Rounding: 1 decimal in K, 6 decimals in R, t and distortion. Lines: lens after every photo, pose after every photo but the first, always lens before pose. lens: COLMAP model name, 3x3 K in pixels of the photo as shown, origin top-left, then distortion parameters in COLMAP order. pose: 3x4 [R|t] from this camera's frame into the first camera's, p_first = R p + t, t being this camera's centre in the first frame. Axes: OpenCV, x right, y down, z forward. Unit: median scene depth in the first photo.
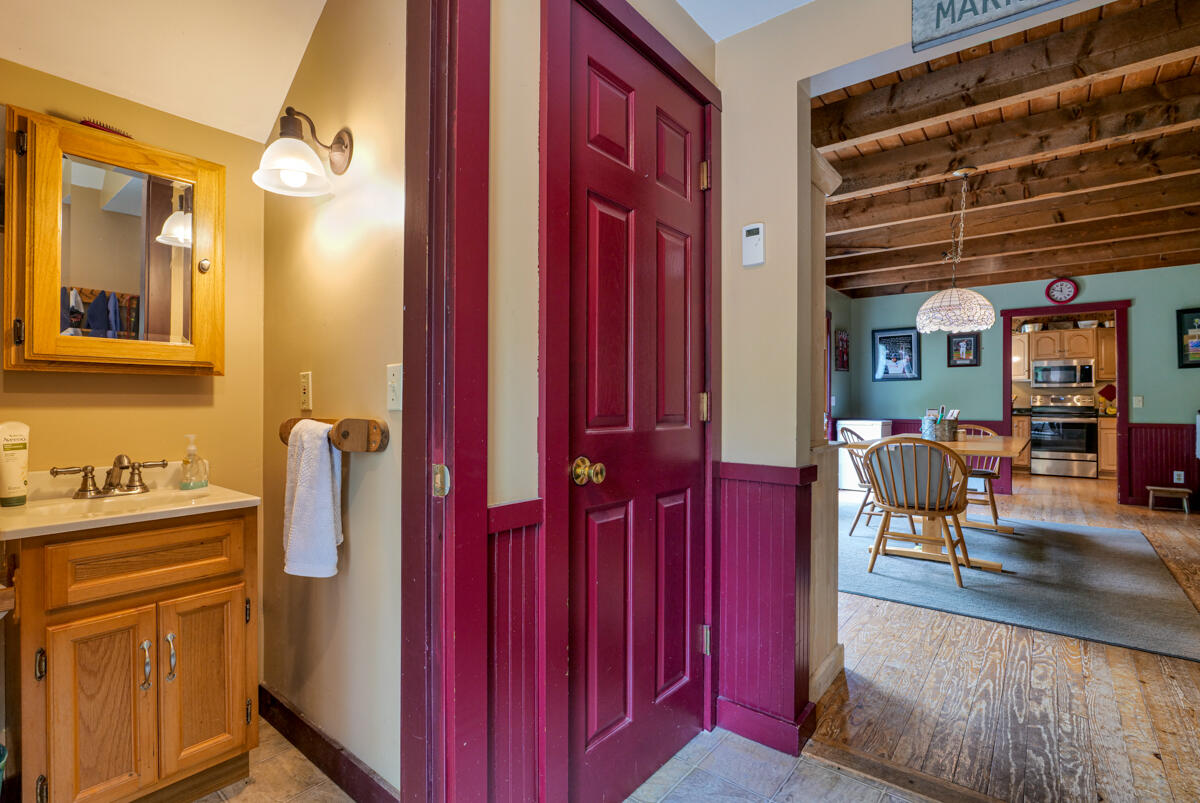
lens RADIAL K [[553.3, 0, 601.2], [0, 553.3, 400.0], [0, 0, 1]] dist [-0.019683, 0.000360]
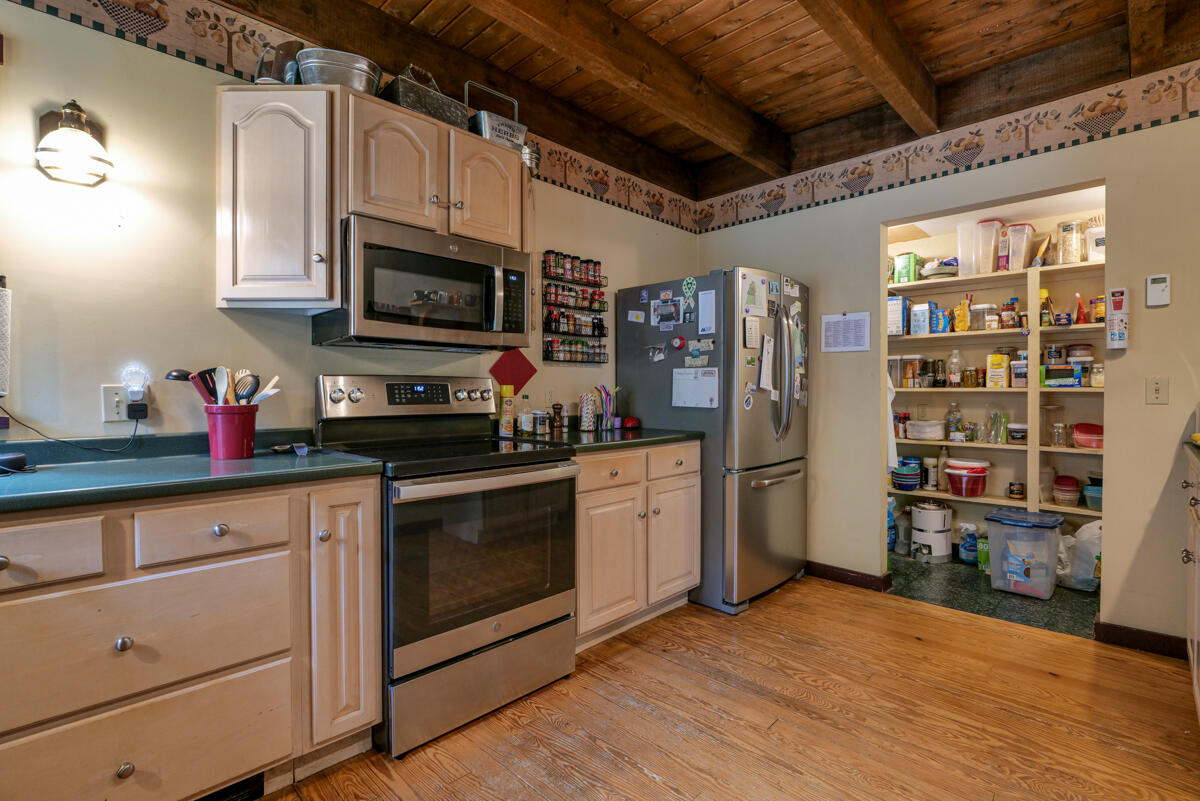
lens RADIAL K [[553.3, 0, 601.8], [0, 553.3, 397.7], [0, 0, 1]] dist [-0.019683, 0.000360]
pose [[0.090584, -0.014093, 0.995789, 0.806245], [0.001122, 0.999901, 0.014049, -0.002141], [-0.995888, -0.000155, 0.090591, 1.228362]]
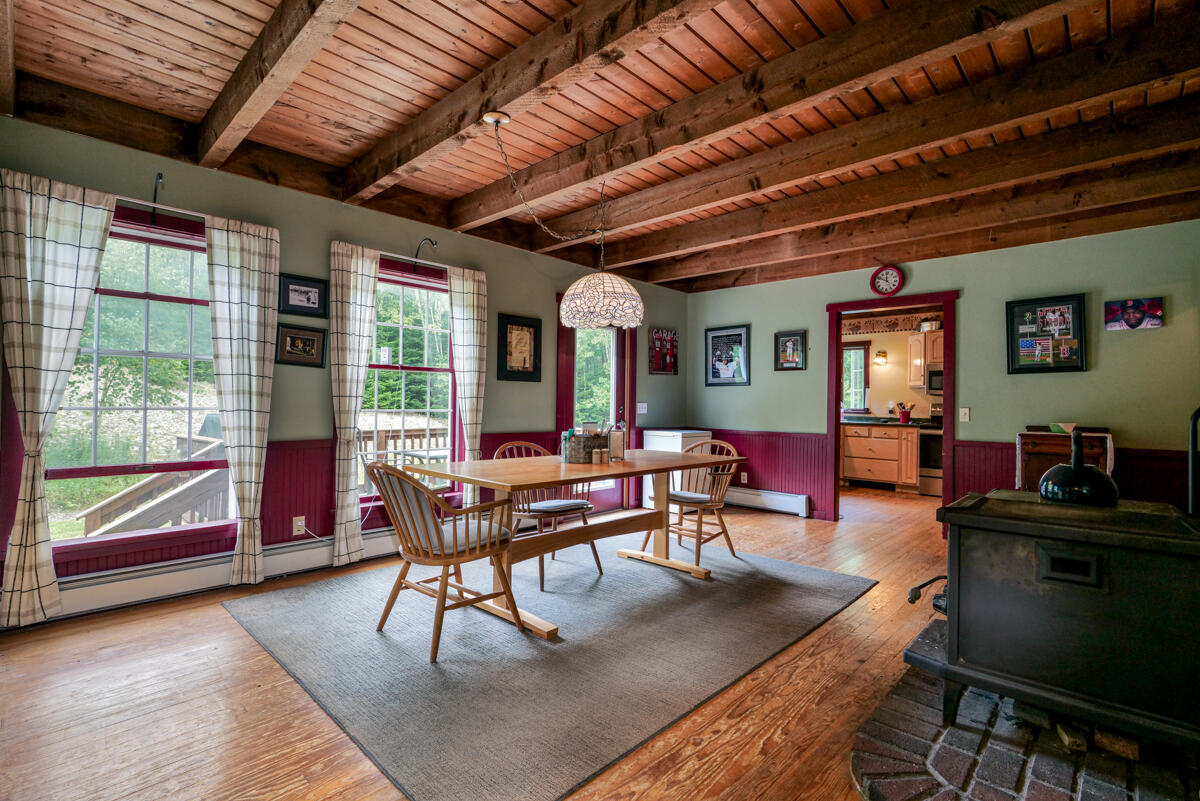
lens RADIAL K [[553.3, 0, 602.3], [0, 553.3, 400.0], [0, 0, 1]] dist [-0.019683, 0.000360]
pose [[0.997360, 0.009489, -0.072000, 0.470151], [-0.009704, 0.999949, -0.002636, -0.009862], [0.071971, 0.003327, 0.997401, 0.126412]]
